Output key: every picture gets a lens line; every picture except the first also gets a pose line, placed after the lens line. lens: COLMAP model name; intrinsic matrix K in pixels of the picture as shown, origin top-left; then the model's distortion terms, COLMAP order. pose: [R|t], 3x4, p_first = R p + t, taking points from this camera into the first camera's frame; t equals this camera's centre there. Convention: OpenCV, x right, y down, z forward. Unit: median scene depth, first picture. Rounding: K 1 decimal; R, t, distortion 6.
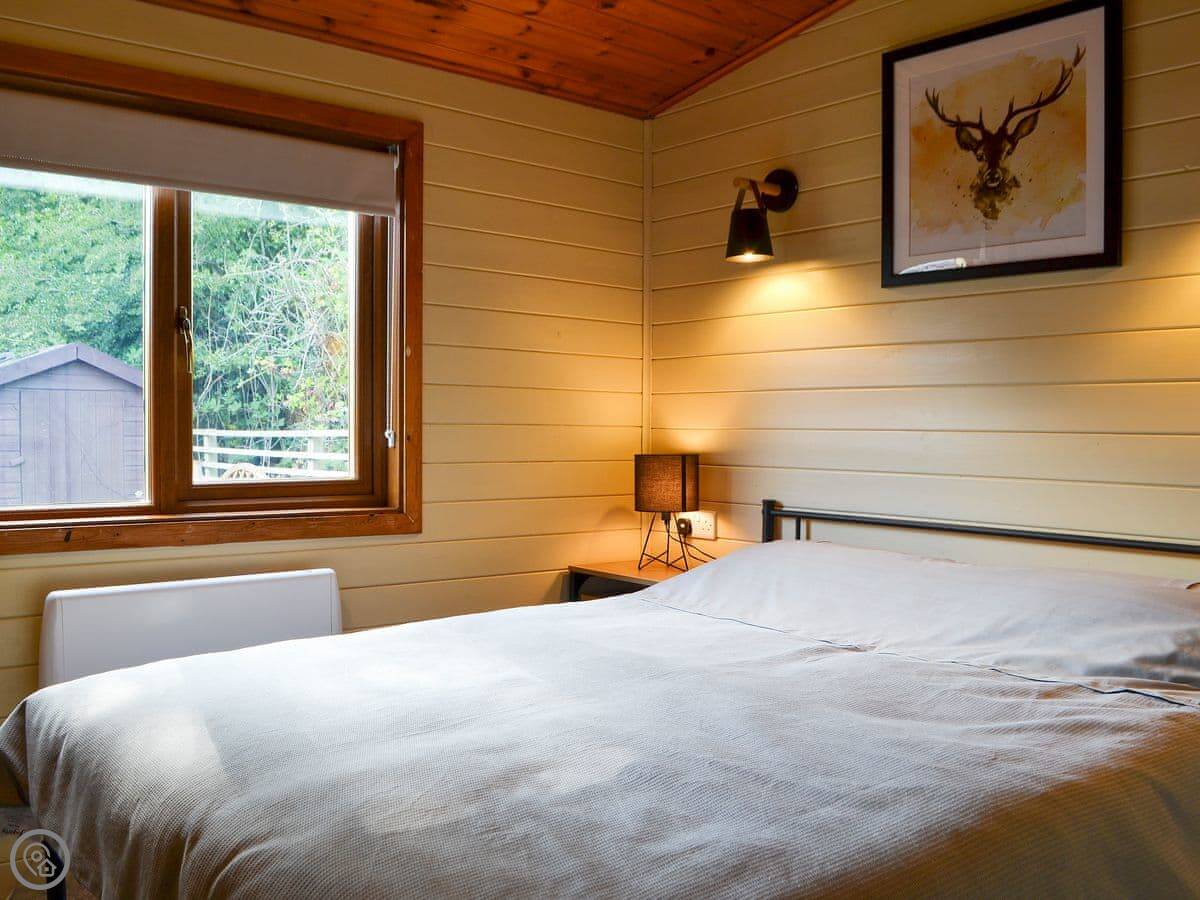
lens RADIAL K [[1128.3, 0, 653.1], [0, 1128.3, 465.1], [0, 0, 1]] dist [-0.094361, 0.004766]
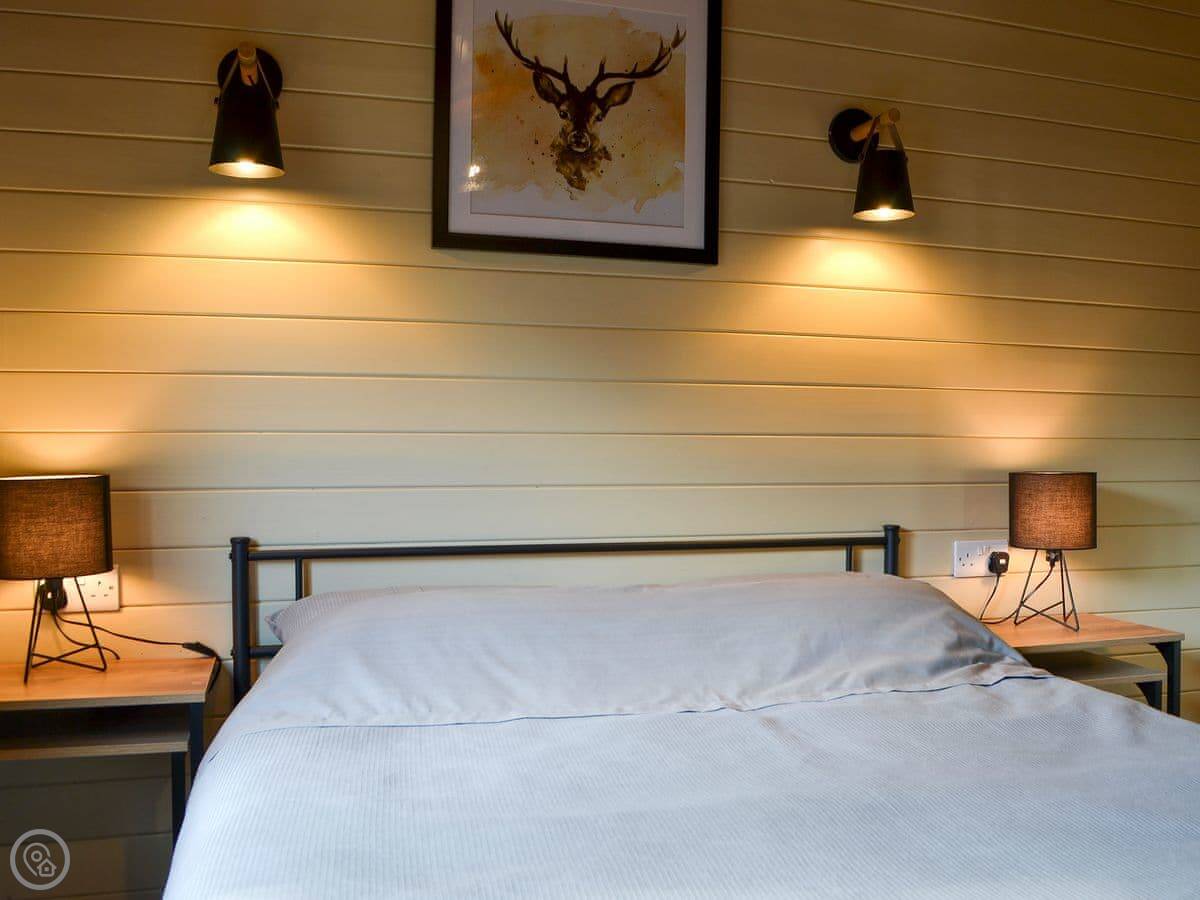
lens RADIAL K [[1128.3, 0, 653.1], [0, 1128.3, 465.1], [0, 0, 1]] dist [-0.094361, 0.004766]
pose [[0.372866, -0.033315, 0.927287, -0.494946], [0.028551, 0.999294, 0.024421, -0.025092], [-0.927446, 0.017370, 0.373553, 0.624061]]
